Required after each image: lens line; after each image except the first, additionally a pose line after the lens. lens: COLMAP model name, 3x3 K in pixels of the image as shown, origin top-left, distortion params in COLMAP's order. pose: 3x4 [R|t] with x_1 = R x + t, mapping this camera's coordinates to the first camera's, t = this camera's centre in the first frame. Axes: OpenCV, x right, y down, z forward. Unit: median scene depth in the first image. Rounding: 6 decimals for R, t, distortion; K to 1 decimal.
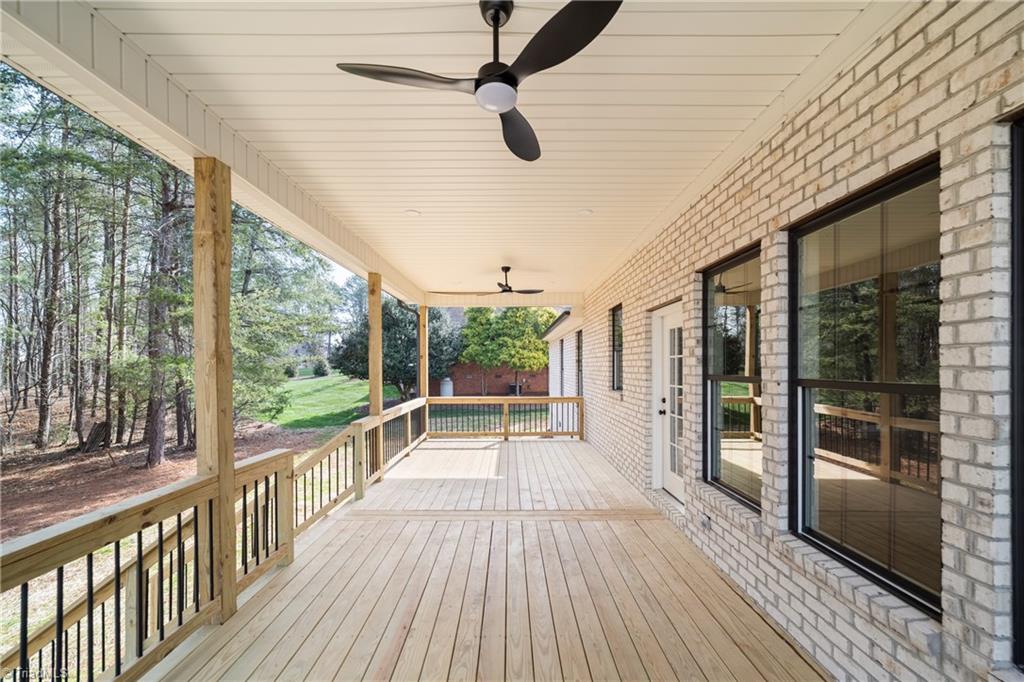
lens RADIAL K [[401.1, 0, 508.3], [0, 401.1, 366.4], [0, 0, 1]] dist [-0.013052, 0.004899]
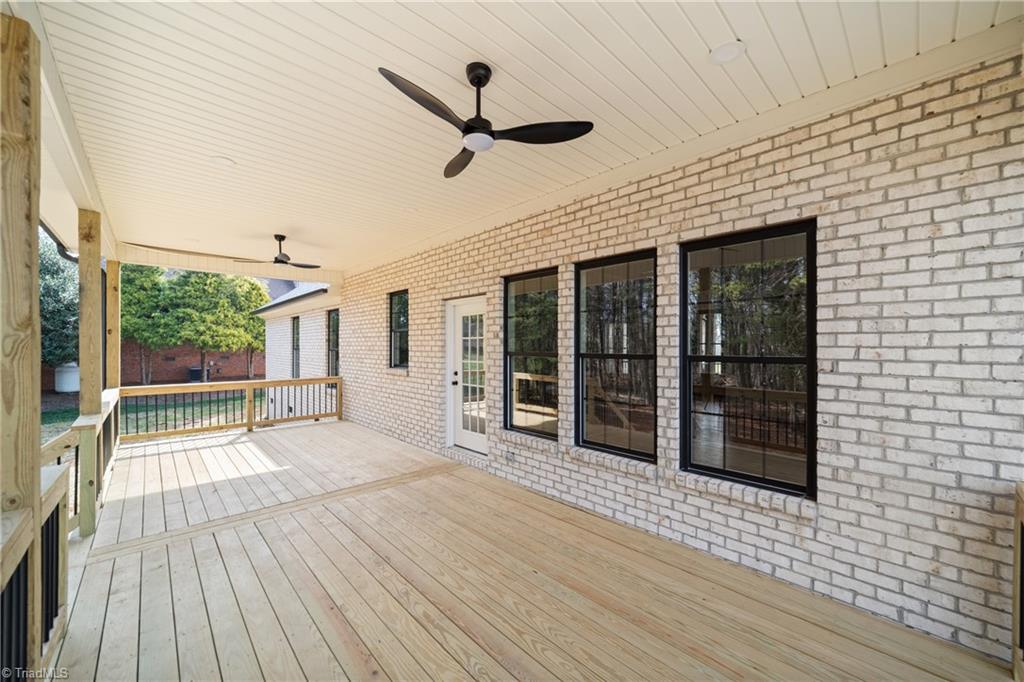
lens RADIAL K [[391.5, 0, 521.5], [0, 391.5, 343.8], [0, 0, 1]] dist [-0.009260, 0.000282]
pose [[0.720045, 0.008281, 0.693878, -0.297857], [-0.002961, 0.999956, -0.008862, 0.003362], [-0.693922, 0.004326, 0.720038, -0.010920]]
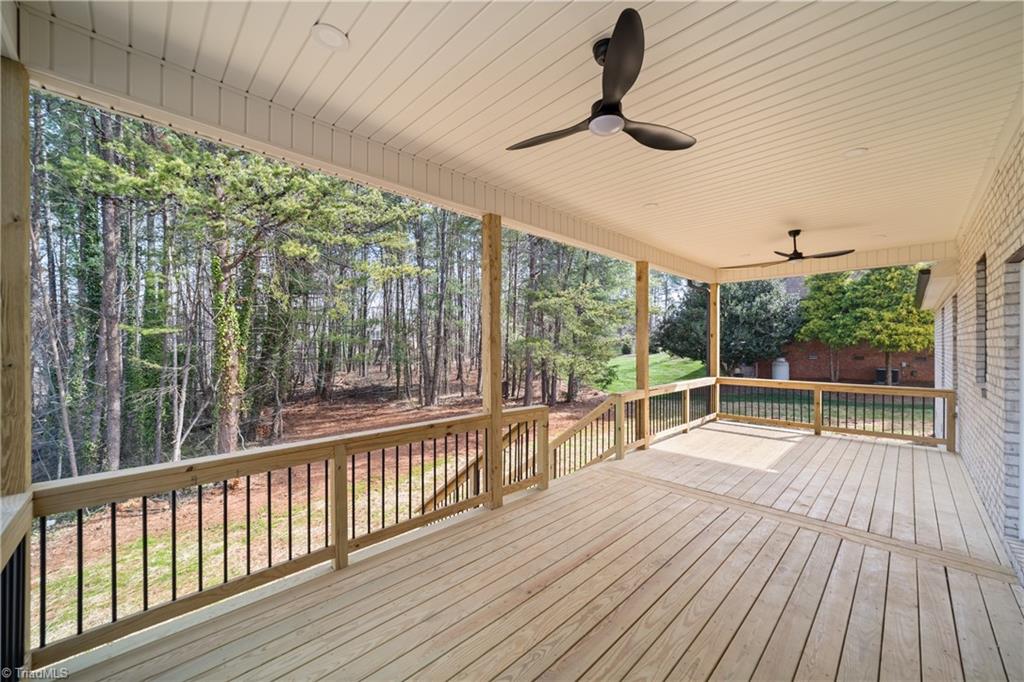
lens RADIAL K [[391.5, 0, 521.5], [0, 391.5, 343.8], [0, 0, 1]] dist [-0.009260, 0.000282]
pose [[0.709599, 0.001930, -0.704603, 0.226330], [-0.003405, 0.999994, -0.000690, -0.002701], [0.704598, 0.002889, 0.709601, -0.006707]]
